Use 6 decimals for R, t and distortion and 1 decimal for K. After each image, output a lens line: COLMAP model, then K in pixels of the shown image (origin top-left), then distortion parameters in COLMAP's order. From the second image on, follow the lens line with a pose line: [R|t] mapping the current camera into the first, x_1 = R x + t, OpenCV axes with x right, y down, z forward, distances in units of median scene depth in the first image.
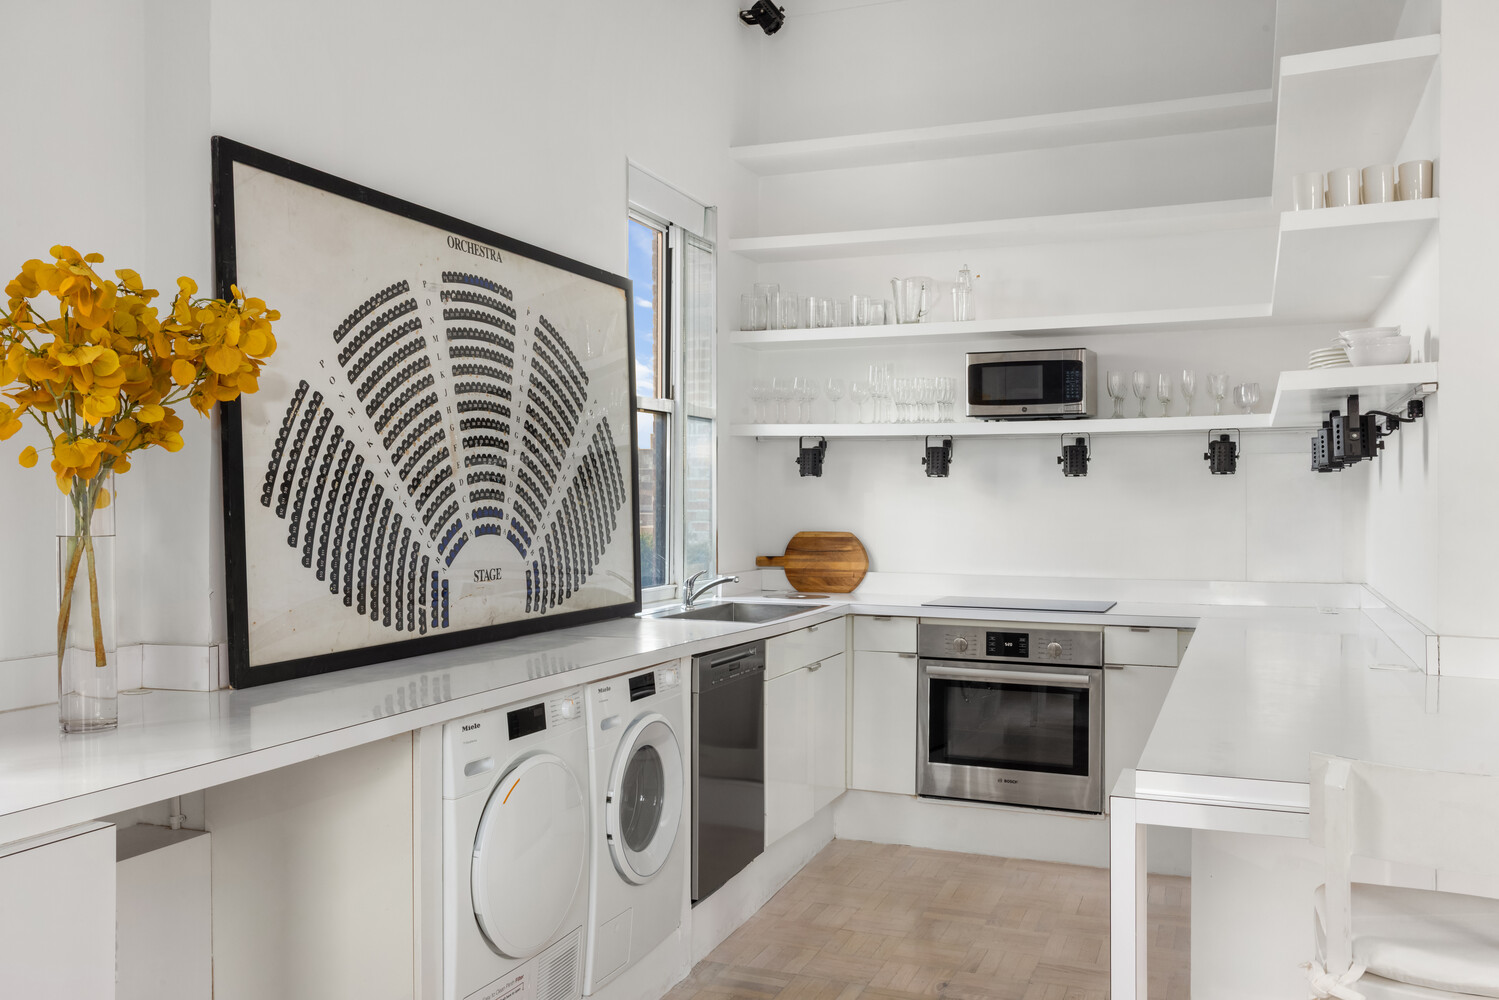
lens RADIAL K [[1264.9, 0, 749.9], [0, 1264.9, 495.0], [0, 0, 1]] dist [0.005918, -0.017205]
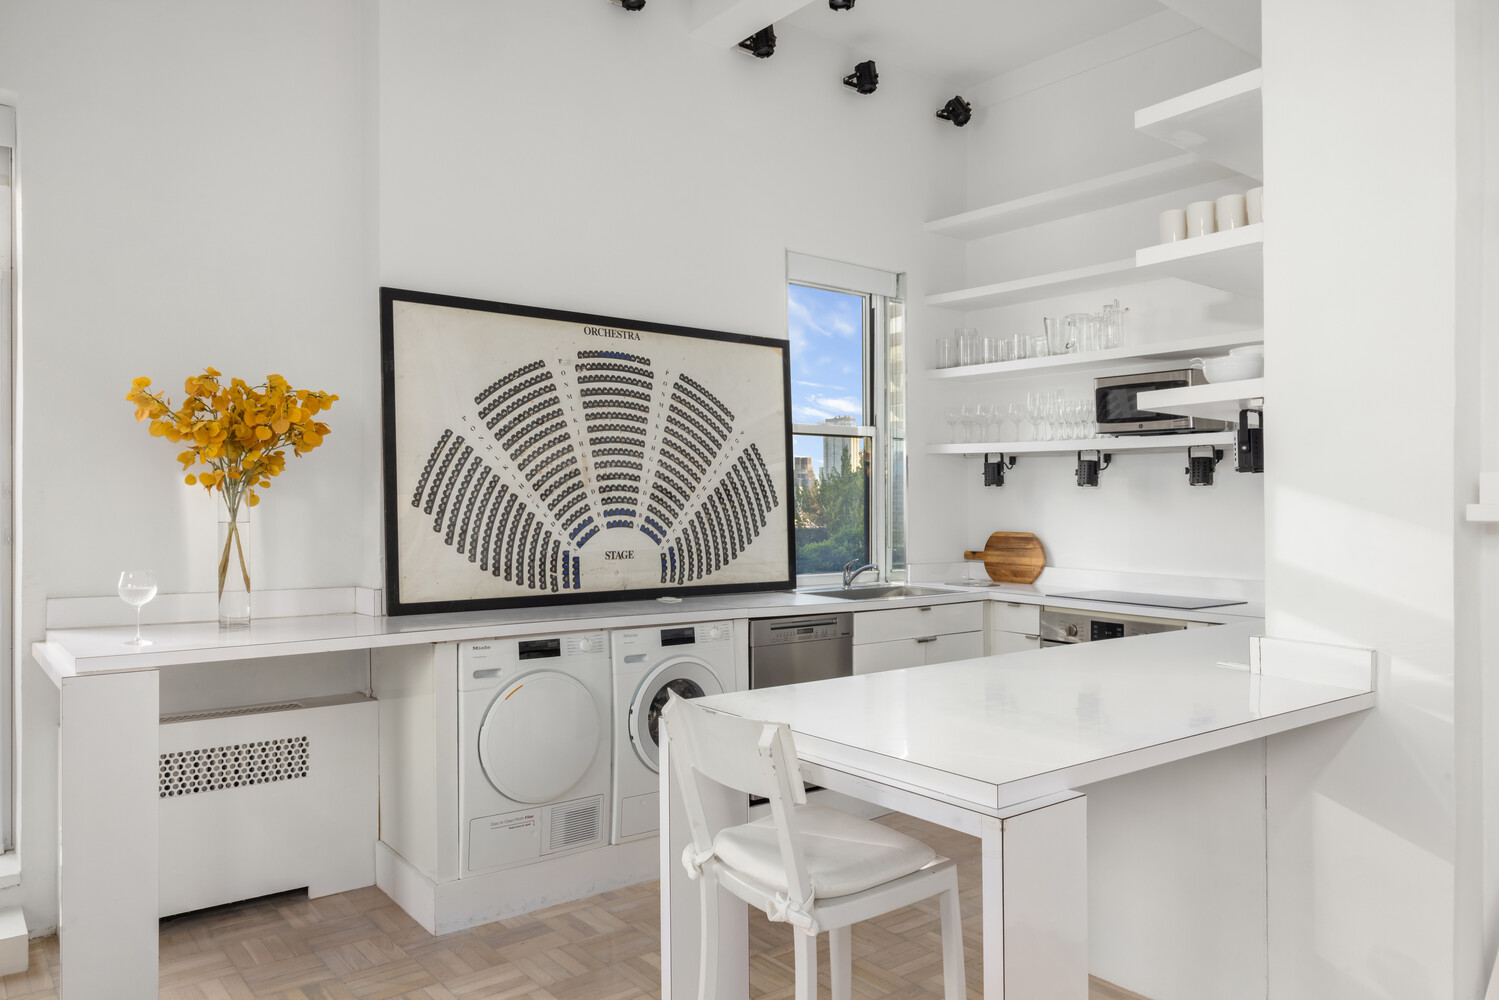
lens RADIAL K [[1042.0, 0, 748.2], [0, 1042.0, 496.1], [0, 0, 1]] dist [0.030424, -0.000527]
pose [[0.867743, 0.001345, -0.497011, 0.533588], [-0.003181, 0.999991, -0.002848, -0.002218], [0.497002, 0.004052, 0.867740, 0.027511]]
